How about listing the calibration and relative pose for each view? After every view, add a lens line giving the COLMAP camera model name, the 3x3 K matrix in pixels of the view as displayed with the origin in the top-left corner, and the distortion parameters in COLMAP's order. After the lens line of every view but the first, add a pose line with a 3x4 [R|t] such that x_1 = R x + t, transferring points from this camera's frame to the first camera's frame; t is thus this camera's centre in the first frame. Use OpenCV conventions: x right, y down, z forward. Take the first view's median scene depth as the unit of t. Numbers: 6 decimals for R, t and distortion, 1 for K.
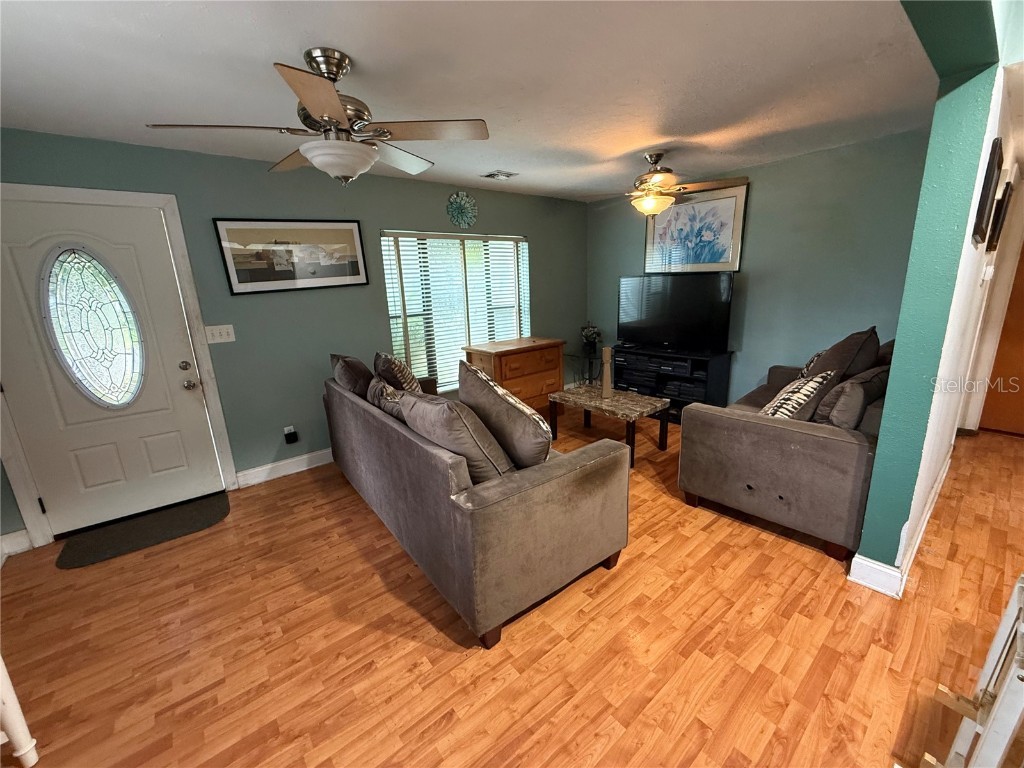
lens RADIAL K [[406.8, 0, 512.0], [0, 406.8, 384.0], [0, 0, 1]] dist [-0.000266, 0.000031]
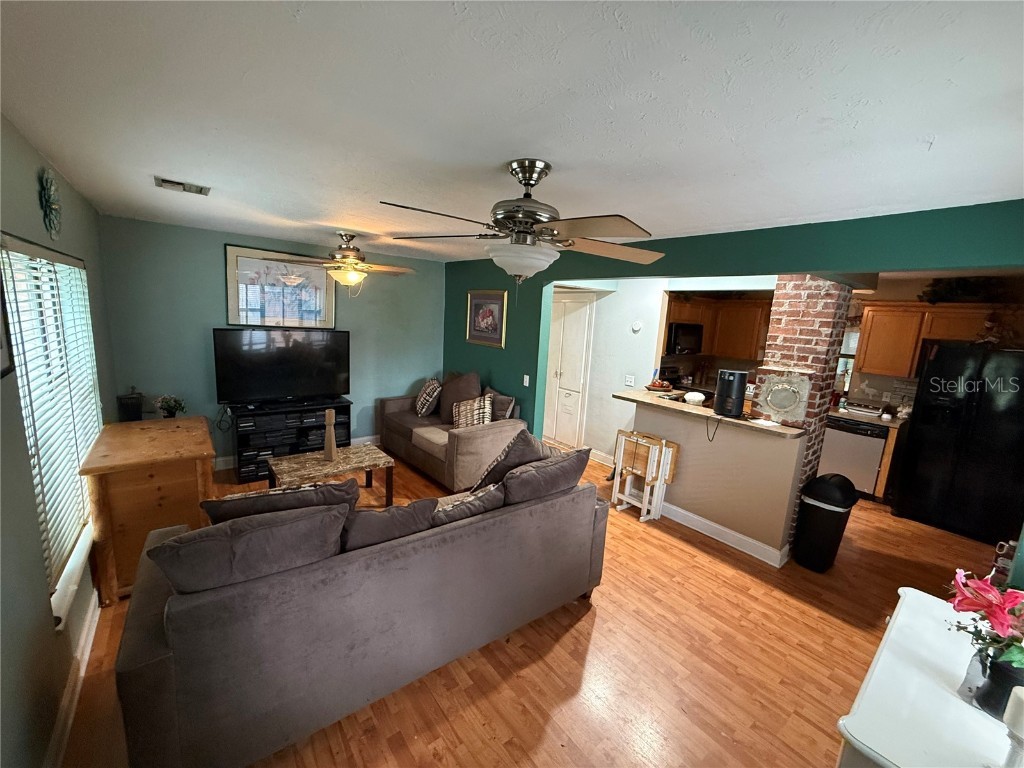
lens RADIAL K [[406.8, 0, 512.0], [0, 406.8, 384.0], [0, 0, 1]] dist [-0.000266, 0.000031]
pose [[0.009226, -0.129353, 0.991556, -1.190320], [0.182011, 0.975250, 0.125533, -0.315394], [-0.983253, 0.179316, 0.032542, 0.864909]]
